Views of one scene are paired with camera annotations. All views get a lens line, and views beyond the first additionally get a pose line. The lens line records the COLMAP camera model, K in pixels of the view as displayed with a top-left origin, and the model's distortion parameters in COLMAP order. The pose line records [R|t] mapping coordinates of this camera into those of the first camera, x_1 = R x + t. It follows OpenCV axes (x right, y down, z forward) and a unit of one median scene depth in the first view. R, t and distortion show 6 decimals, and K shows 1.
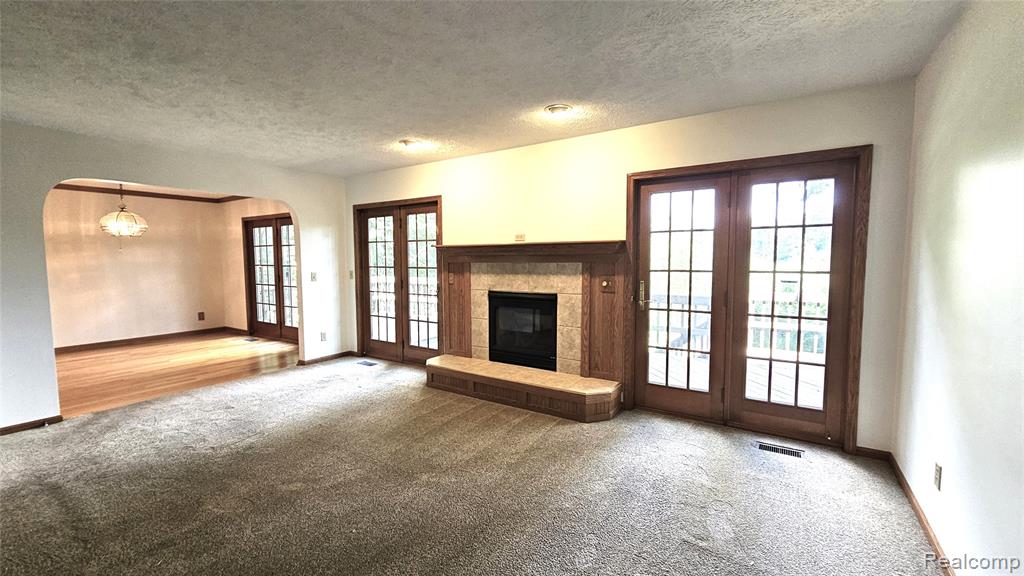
lens RADIAL K [[421.8, 0, 515.6], [0, 421.8, 293.4], [0, 0, 1]] dist [-0.000544, 0.000226]
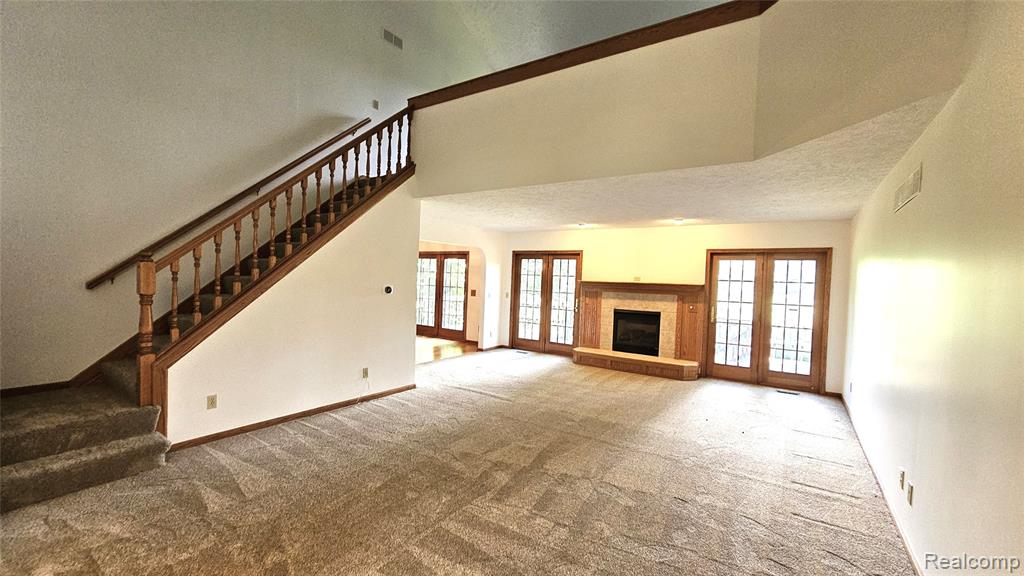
lens RADIAL K [[421.8, 0, 518.0], [0, 421.8, 294.7], [0, 0, 1]] dist [-0.000544, 0.000226]
pose [[0.998942, 0.045952, 0.001667, -0.487866], [-0.045789, 0.997411, -0.055458, 0.052350], [-0.004211, 0.055323, 0.998460, -0.734122]]
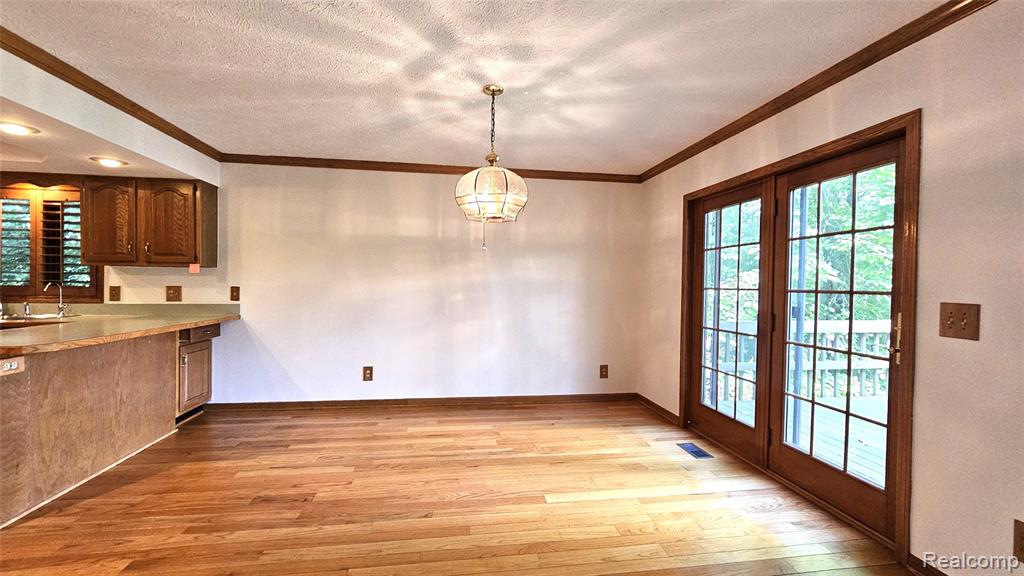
lens RADIAL K [[421.8, 0, 504.8], [0, 421.8, 291.7], [0, 0, 1]] dist [-0.000544, 0.000226]
pose [[0.660164, 0.024638, -0.750717, -0.704713], [-0.075569, 0.996569, -0.033747, -0.050058], [0.747310, 0.079010, 0.659761, 0.882684]]
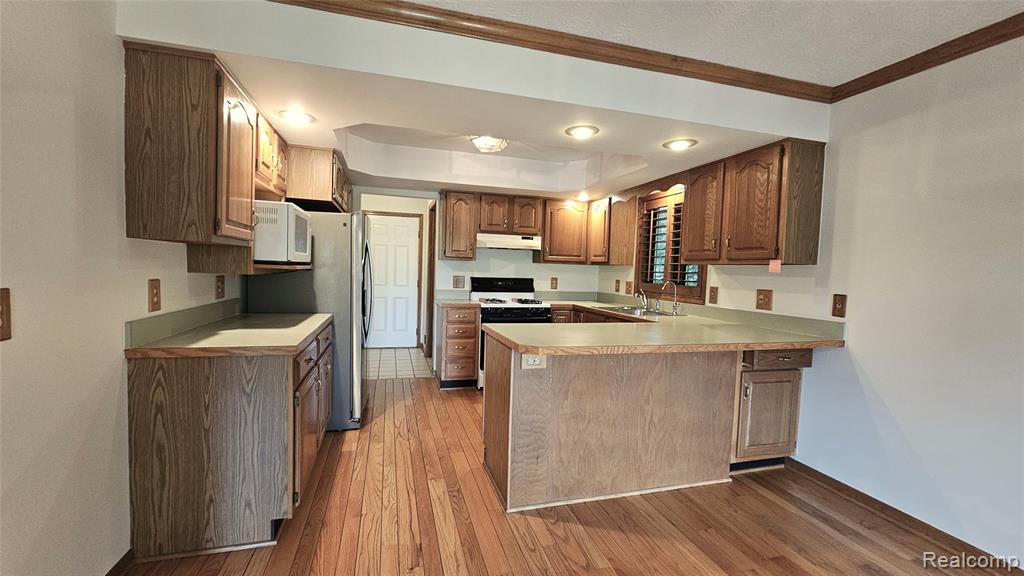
lens RADIAL K [[421.8, 0, 513.2], [0, 421.8, 290.9], [0, 0, 1]] dist [-0.000544, 0.000226]
pose [[-0.645278, 0.020796, -0.763665, -1.068564], [-0.093369, 0.989989, 0.105854, -0.073209], [0.758220, 0.139608, -0.636876, 1.087553]]
